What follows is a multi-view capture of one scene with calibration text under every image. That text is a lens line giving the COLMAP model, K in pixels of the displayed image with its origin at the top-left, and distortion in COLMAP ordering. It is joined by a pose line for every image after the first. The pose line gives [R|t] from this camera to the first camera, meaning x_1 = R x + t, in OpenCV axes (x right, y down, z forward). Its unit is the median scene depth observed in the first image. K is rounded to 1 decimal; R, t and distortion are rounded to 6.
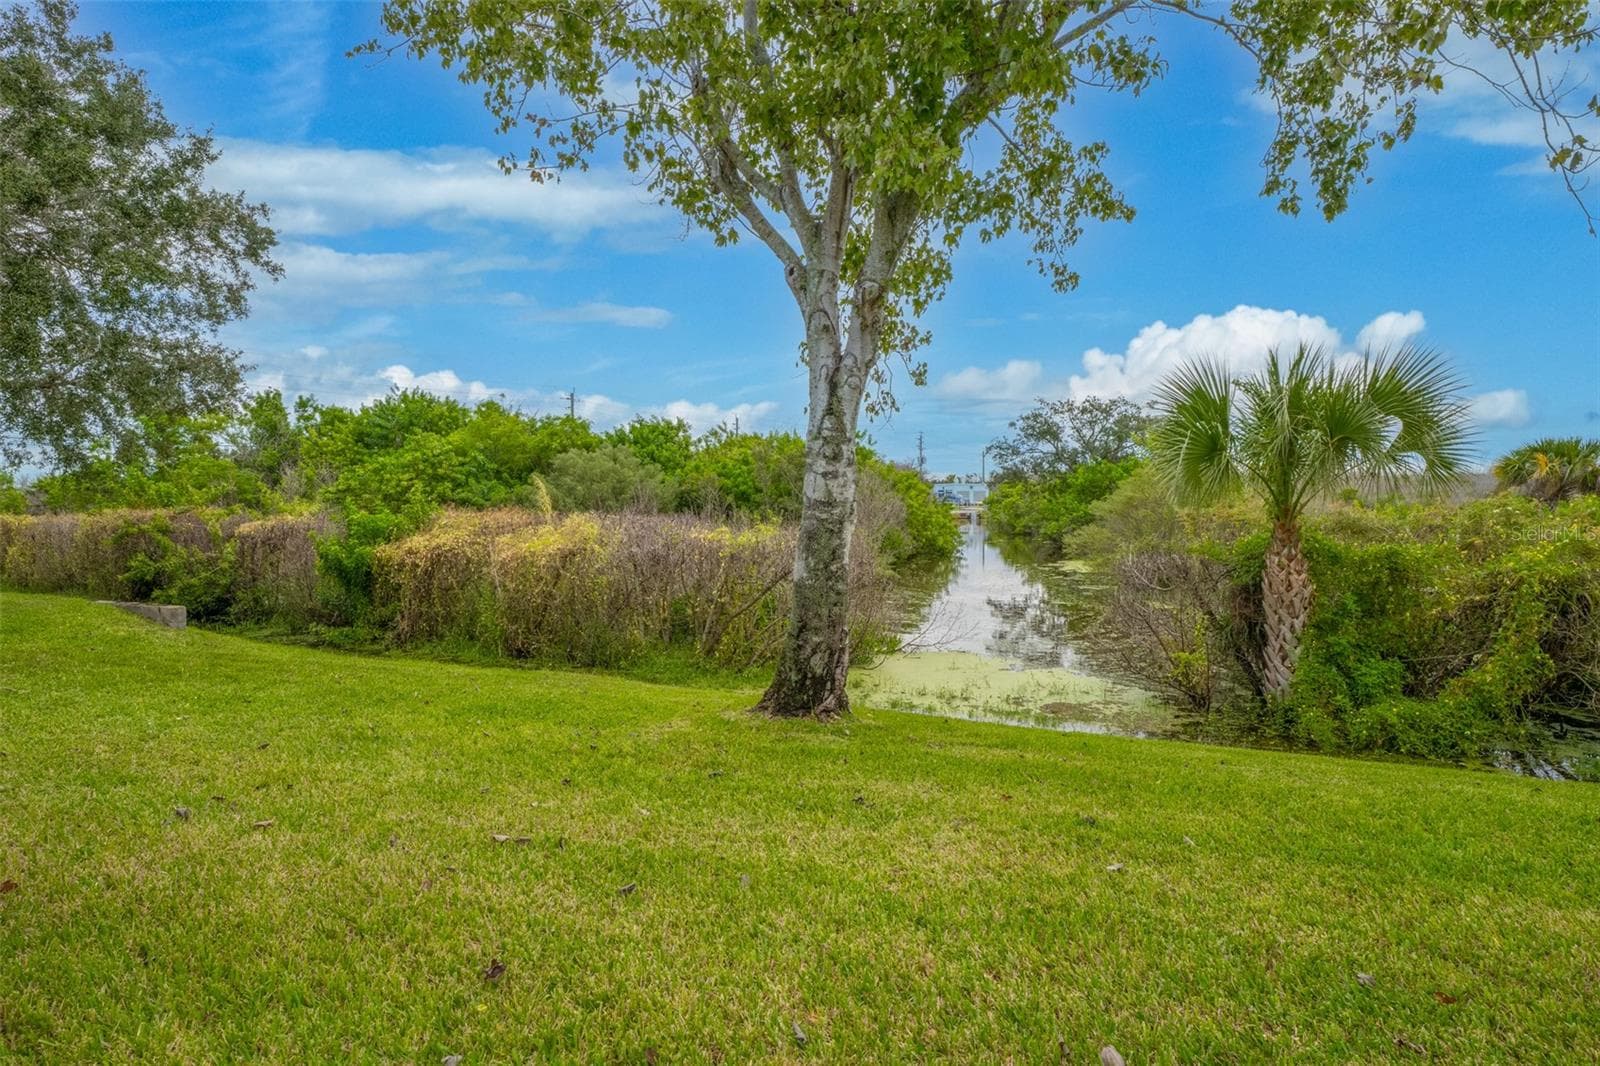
lens RADIAL K [[824.3, 0, 766.8], [0, 824.3, 503.2], [0, 0, 1]] dist [-0.000173, 0.000366]
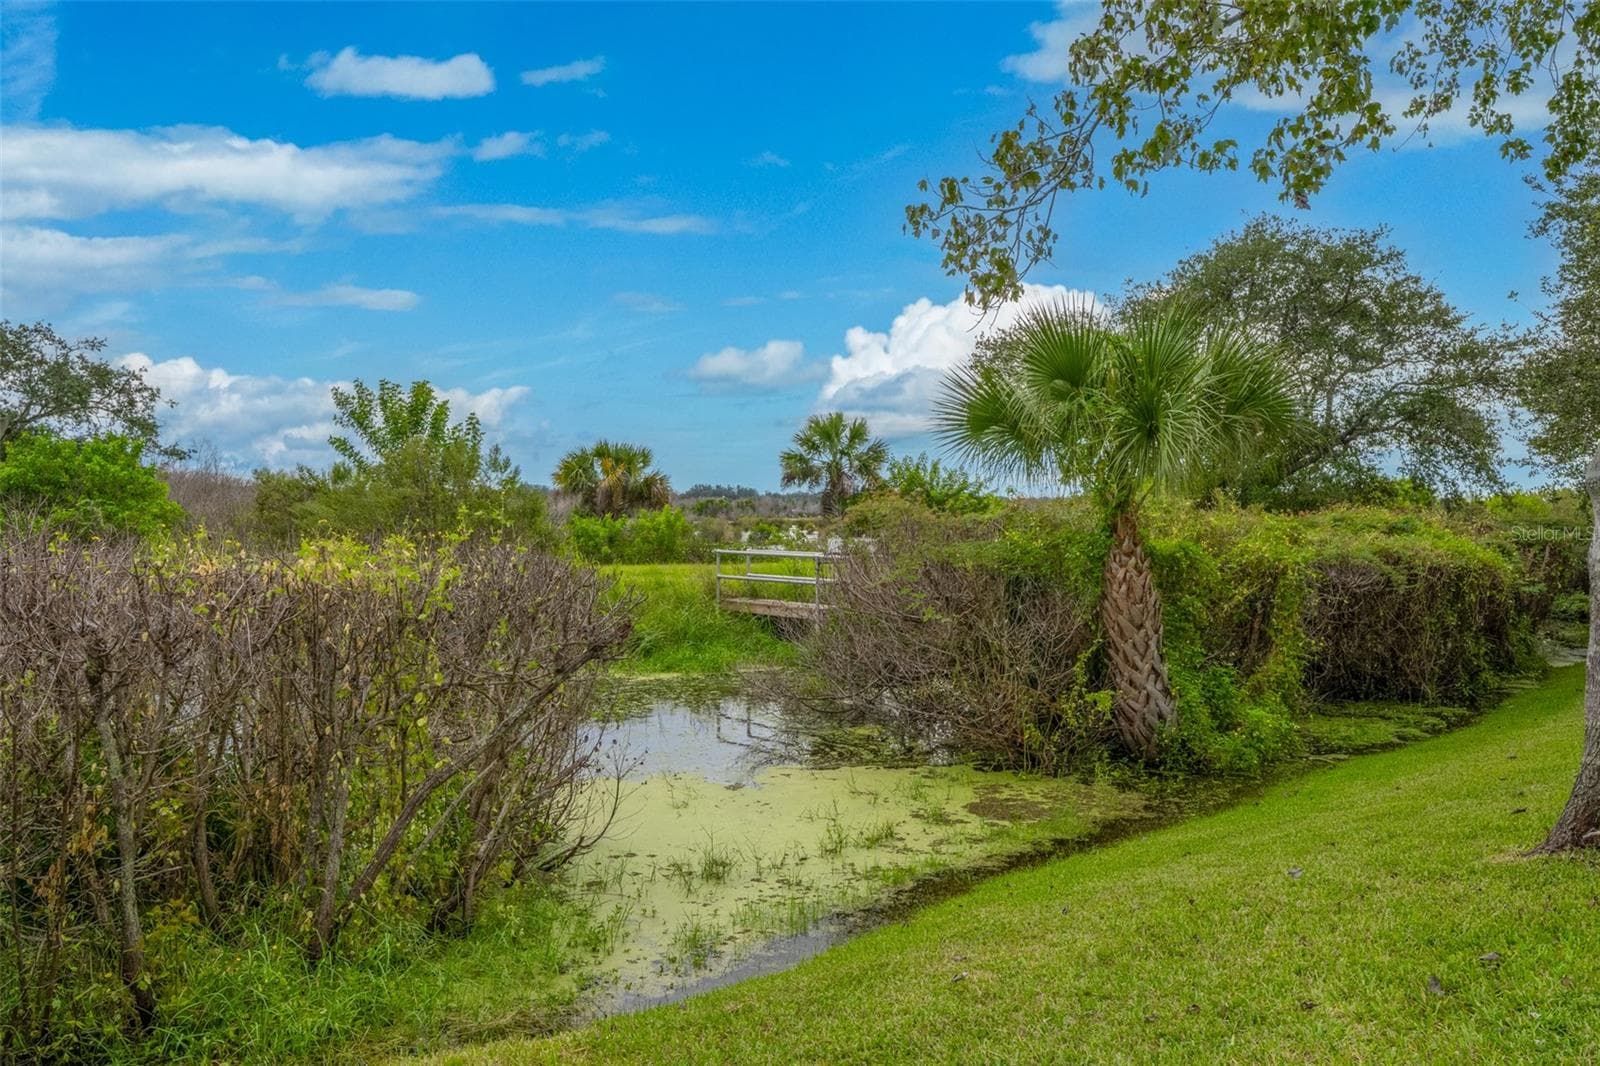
lens RADIAL K [[824.3, 0, 795.5], [0, 824.3, 480.2], [0, 0, 1]] dist [-0.000173, 0.000366]
pose [[0.999938, -0.011170, 0.000383, 0.276771], [0.011170, 0.999937, 0.000550, -0.008307], [-0.000389, -0.000545, 1.000000, 0.028945]]
